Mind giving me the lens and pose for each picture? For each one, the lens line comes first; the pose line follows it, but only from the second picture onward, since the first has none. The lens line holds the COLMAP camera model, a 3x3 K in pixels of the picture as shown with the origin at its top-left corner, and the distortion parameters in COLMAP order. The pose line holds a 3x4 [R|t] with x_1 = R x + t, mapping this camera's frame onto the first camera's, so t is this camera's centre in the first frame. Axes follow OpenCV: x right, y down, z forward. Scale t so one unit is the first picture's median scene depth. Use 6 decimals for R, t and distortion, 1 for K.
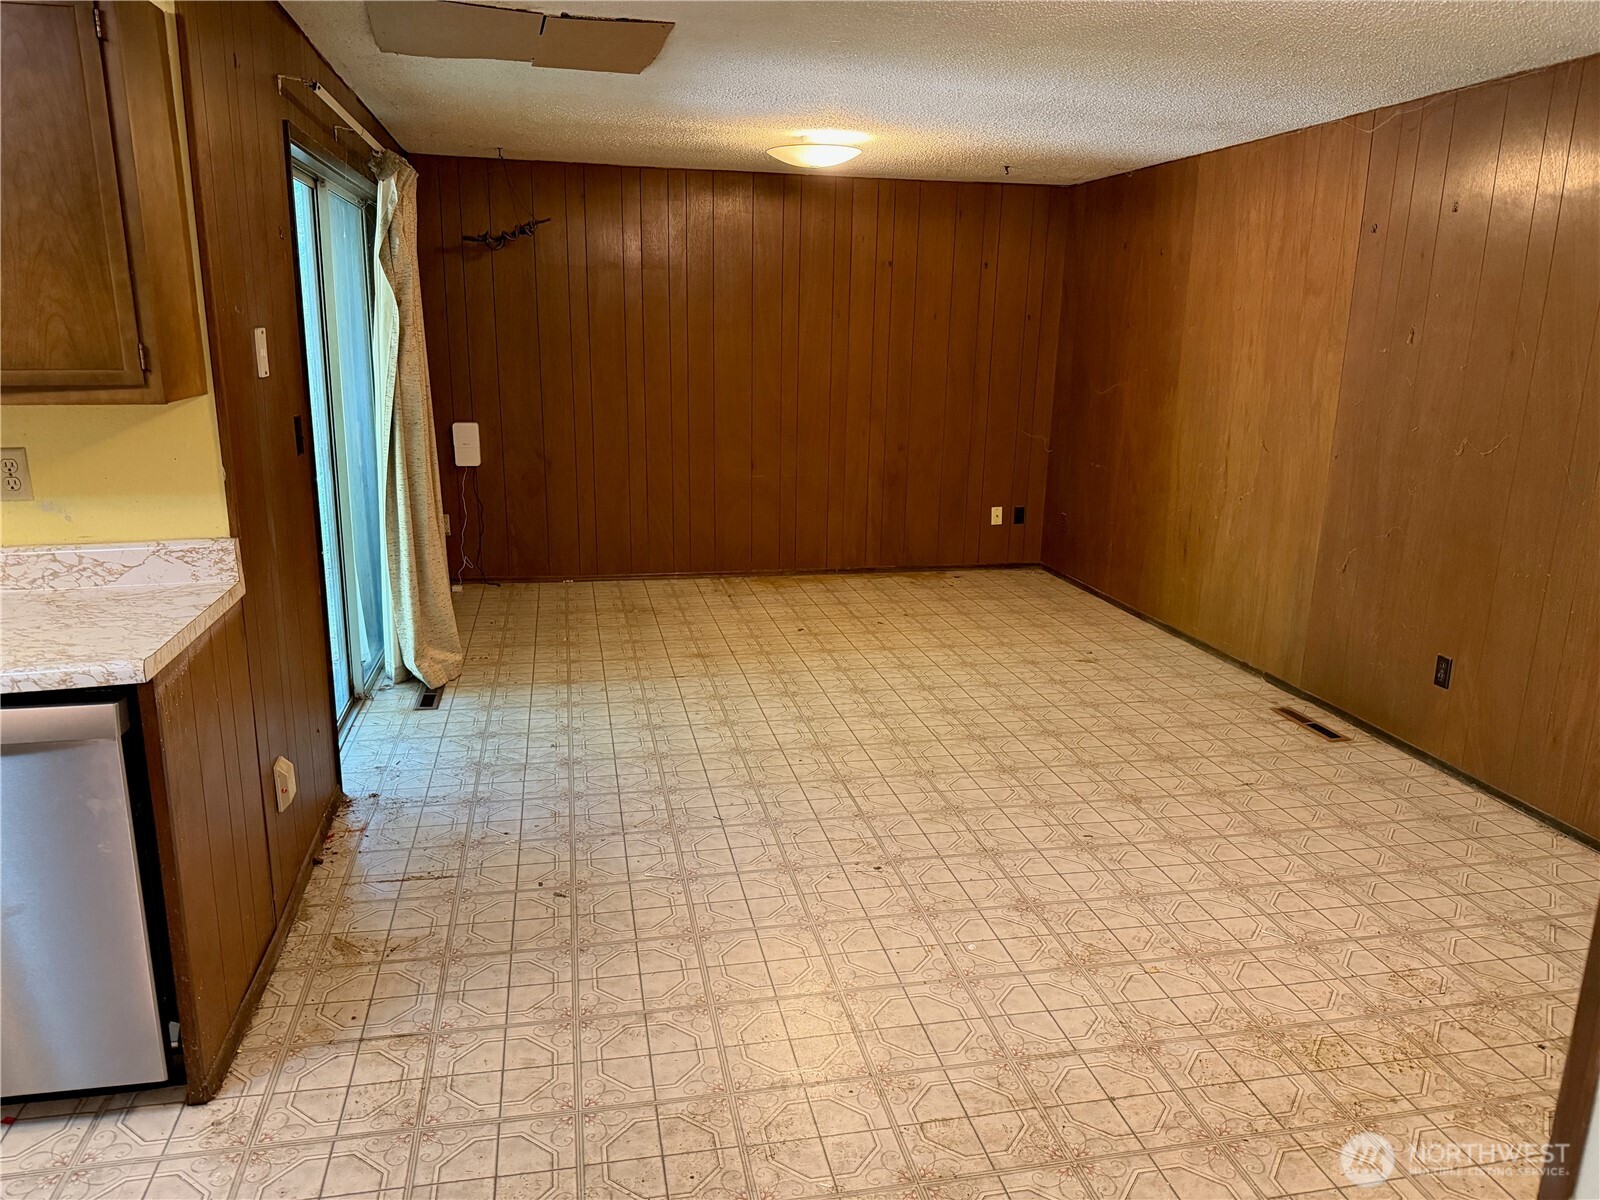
lens RADIAL K [[1144.5, 0, 807.8], [0, 1144.5, 595.8], [0, 0, 1]] dist [0.087699, -0.128864]
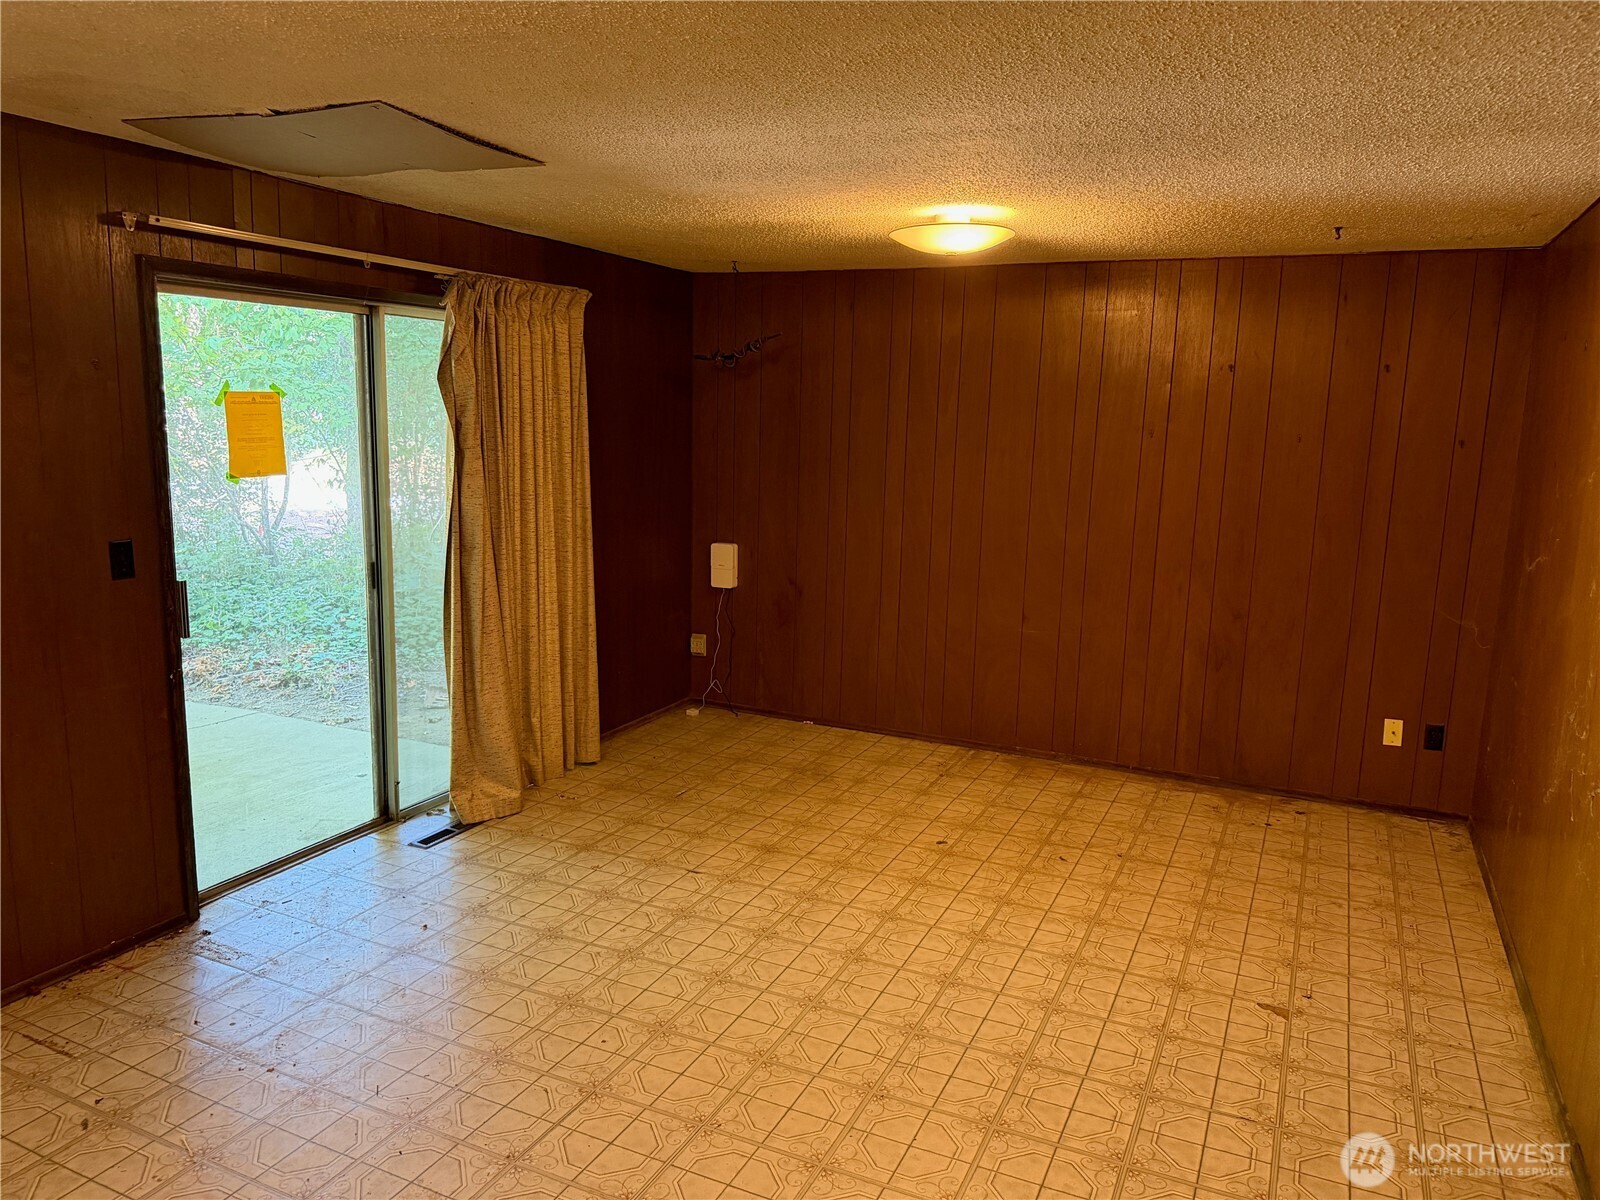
lens RADIAL K [[1110.3, 0, 800.0], [0, 1110.3, 600.0], [0, 0, 1]] dist [0.132819, -0.272239]
pose [[0.789582, 0.103344, -0.604881, 0.363019], [-0.150370, 0.988249, -0.027443, -0.098059], [0.594936, 0.112625, 0.795843, 0.340099]]
